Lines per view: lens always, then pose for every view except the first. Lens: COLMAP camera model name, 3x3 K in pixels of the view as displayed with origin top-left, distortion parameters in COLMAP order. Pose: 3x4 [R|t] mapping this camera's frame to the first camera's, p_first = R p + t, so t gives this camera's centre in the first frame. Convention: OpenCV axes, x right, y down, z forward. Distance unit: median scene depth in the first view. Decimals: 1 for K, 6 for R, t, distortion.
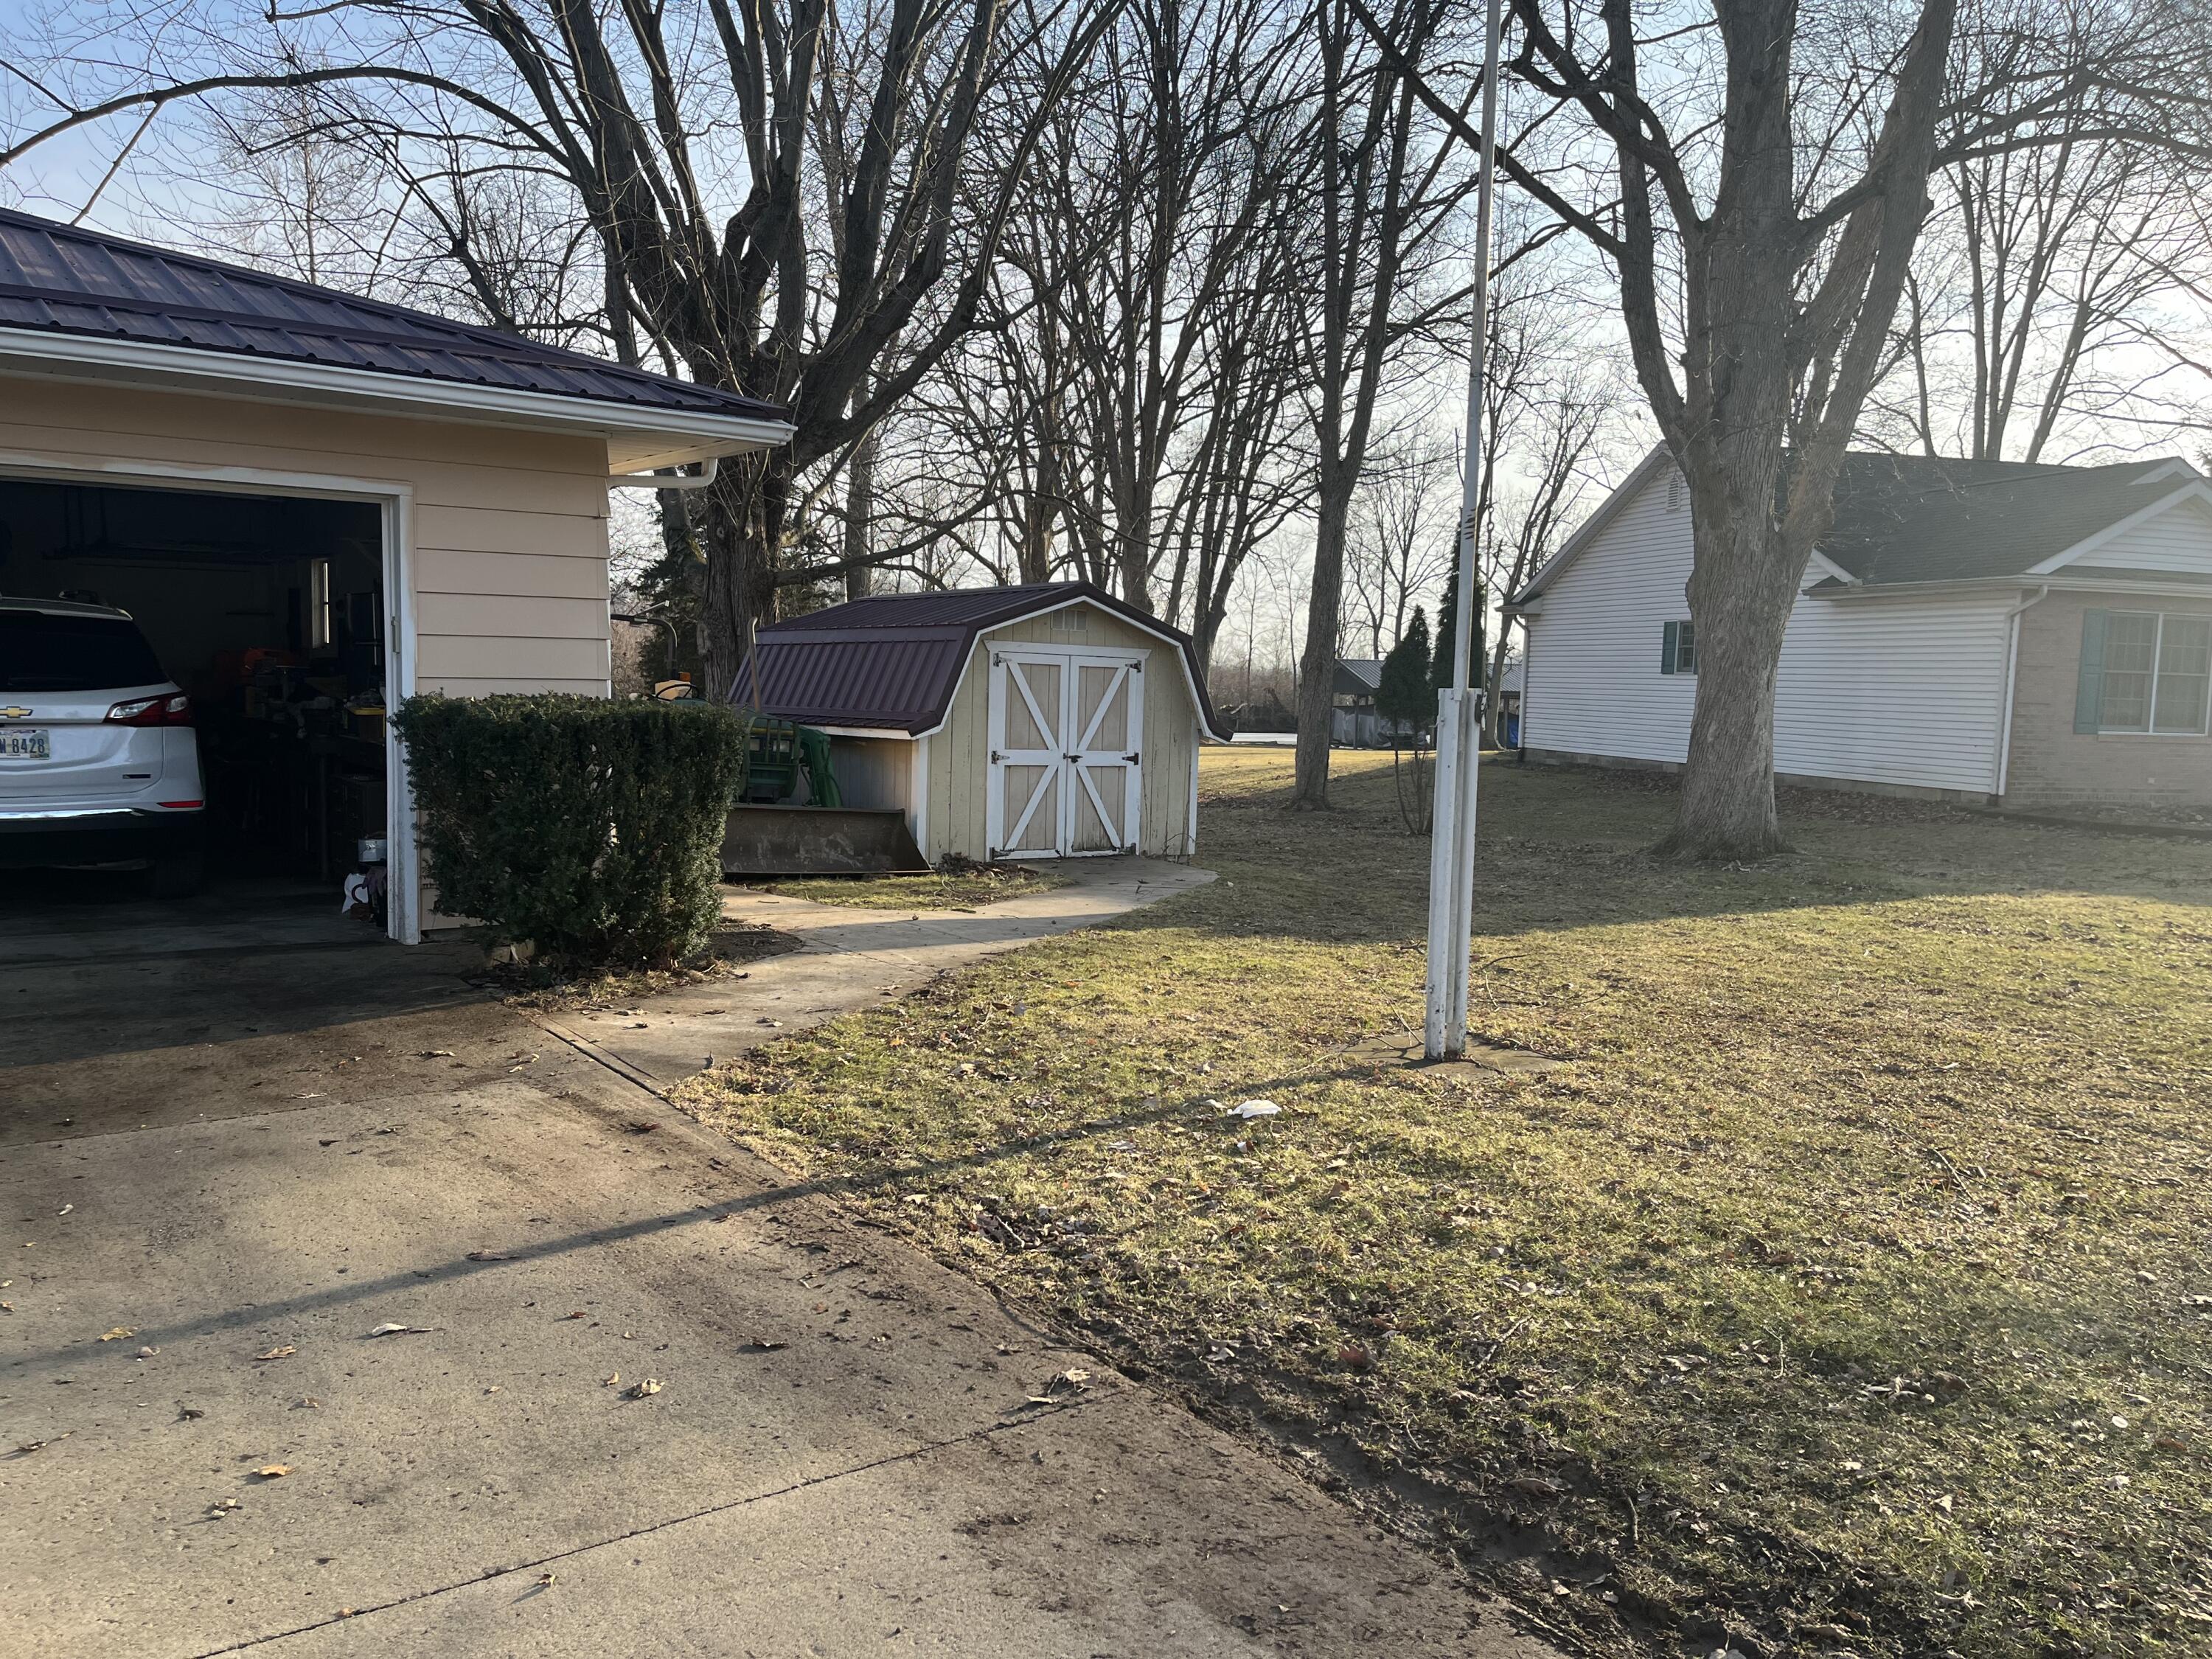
lens RADIAL K [[1663.9, 0, 1105.2], [0, 1663.9, 827.7], [0, 0, 1]] dist [-0.011267, -0.002899]
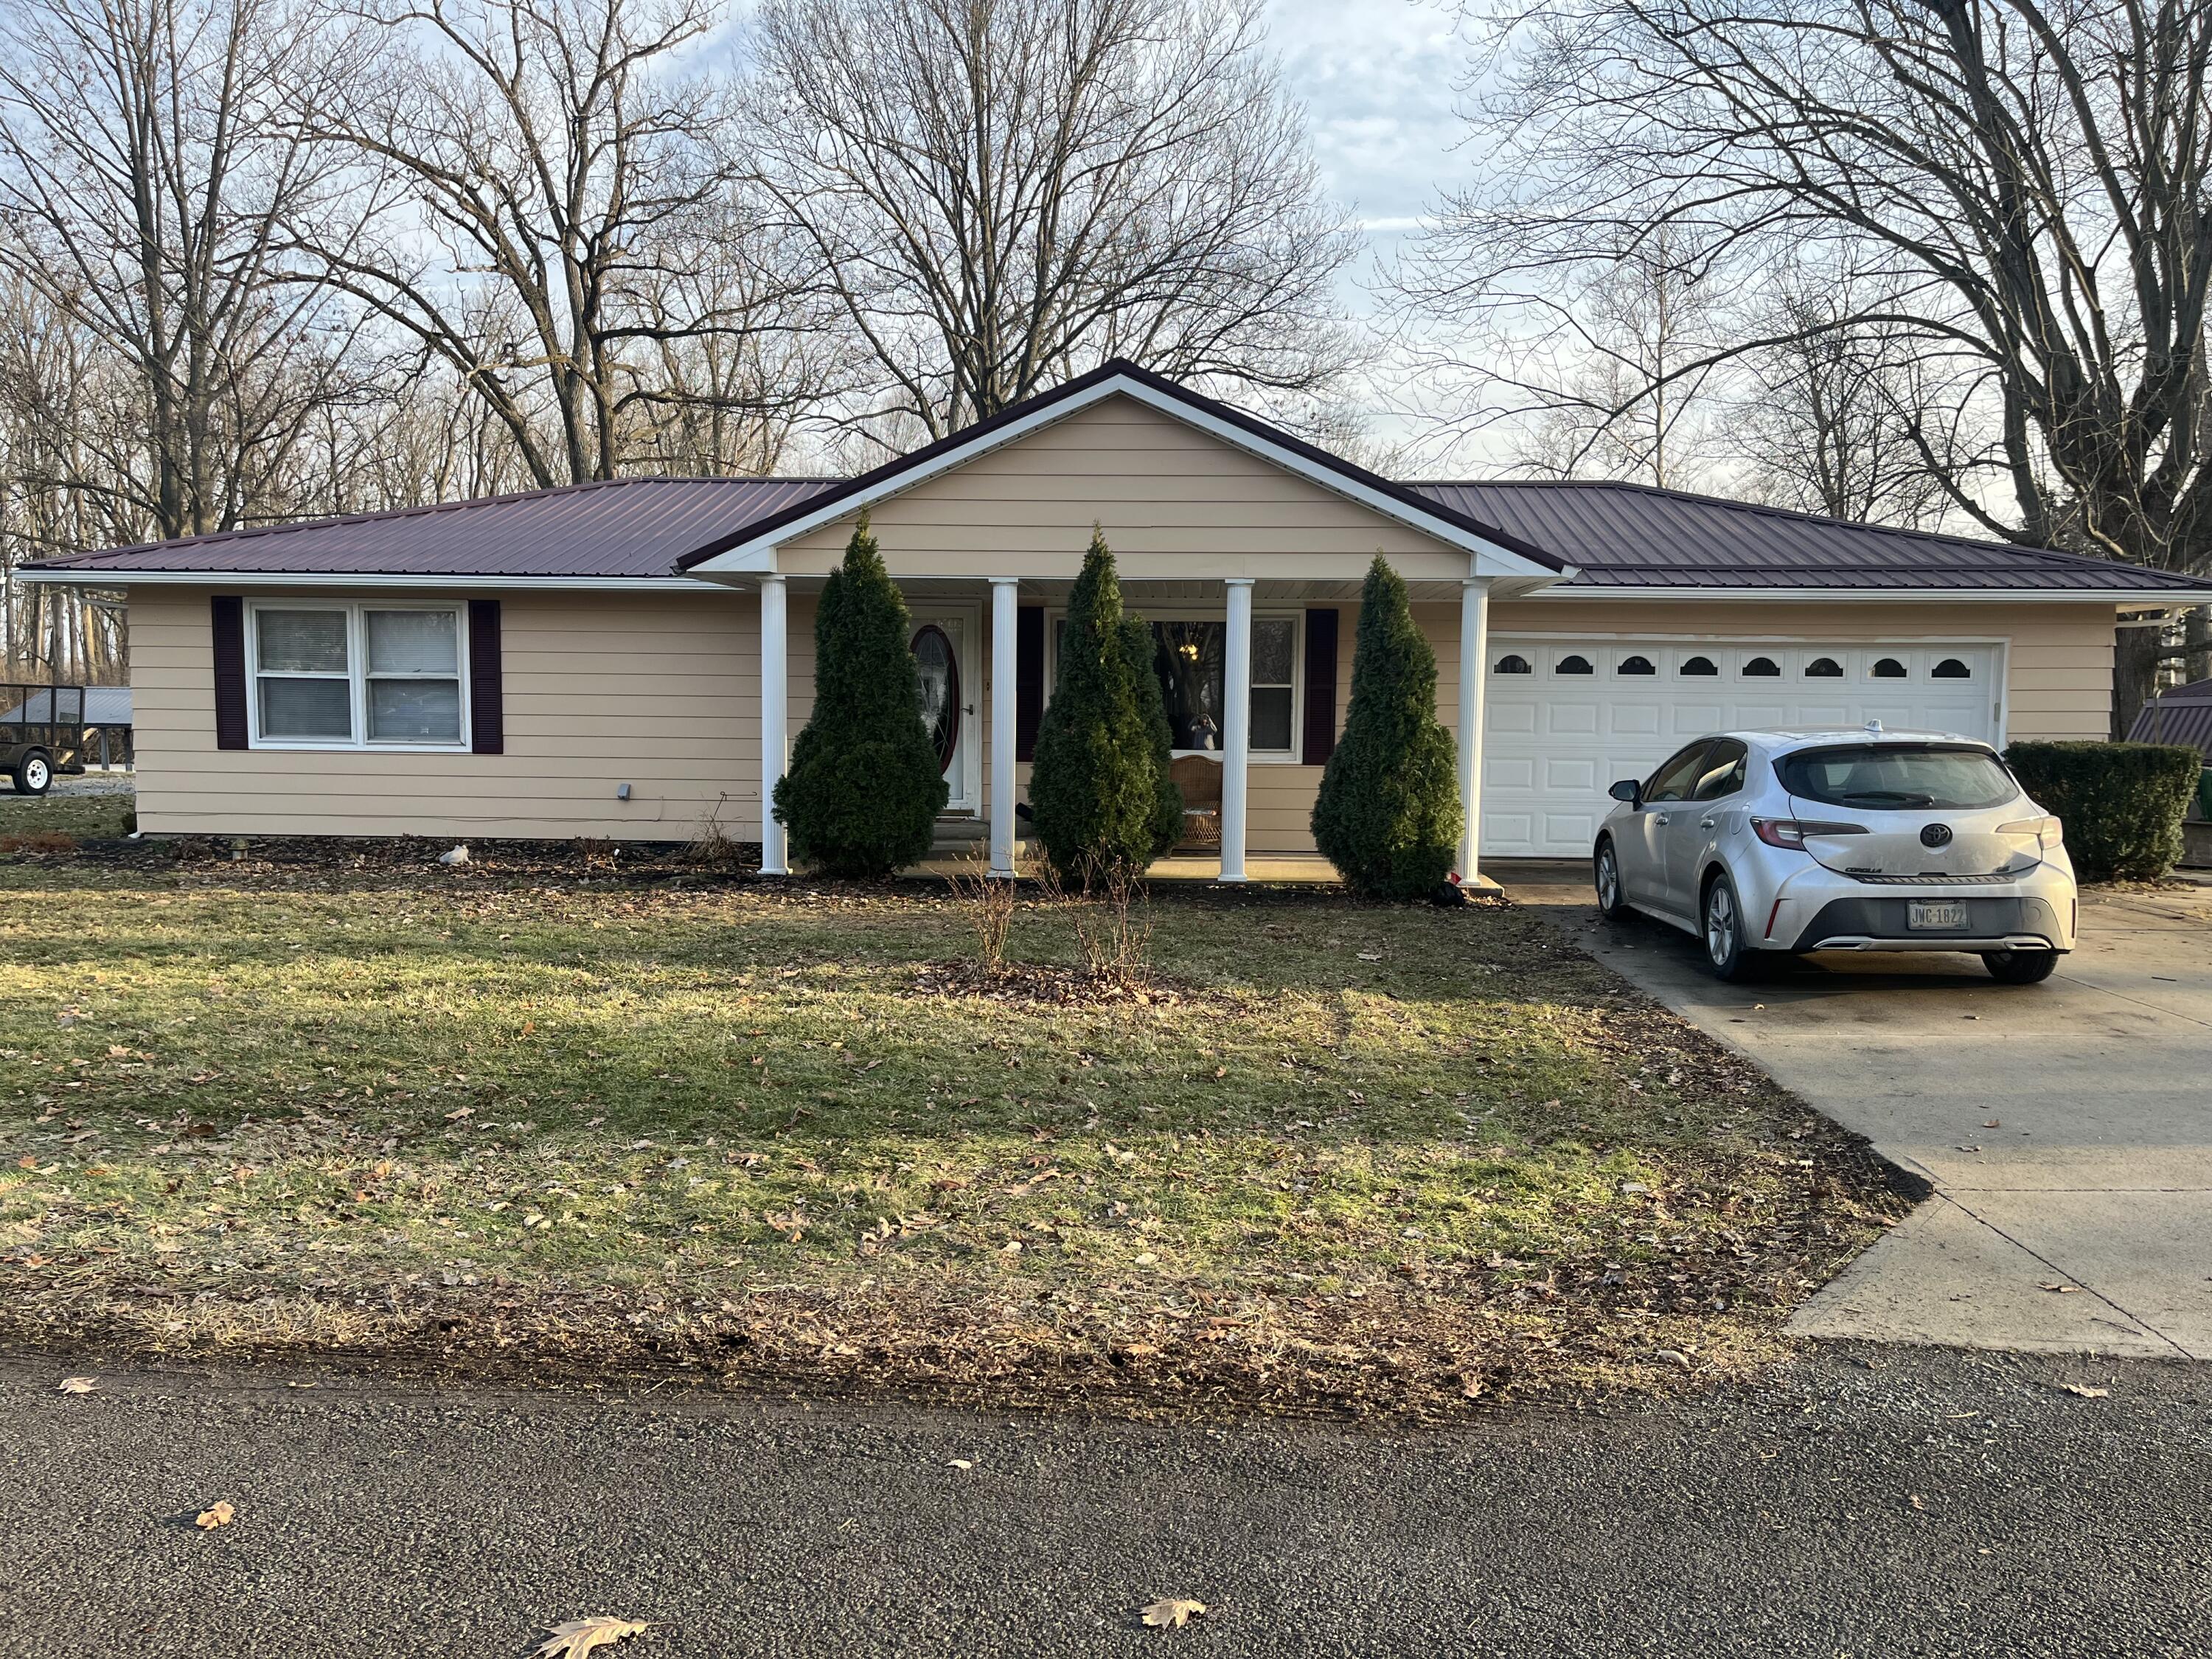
lens RADIAL K [[1663.9, 0, 1112.7], [0, 1663.9, 822.0], [0, 0, 1]] dist [-0.011267, -0.002899]
pose [[0.746969, 0.016854, -0.664645, 0.045117], [-0.046068, 0.998588, -0.026452, 0.052373], [0.663261, 0.050378, 0.746691, -0.518259]]
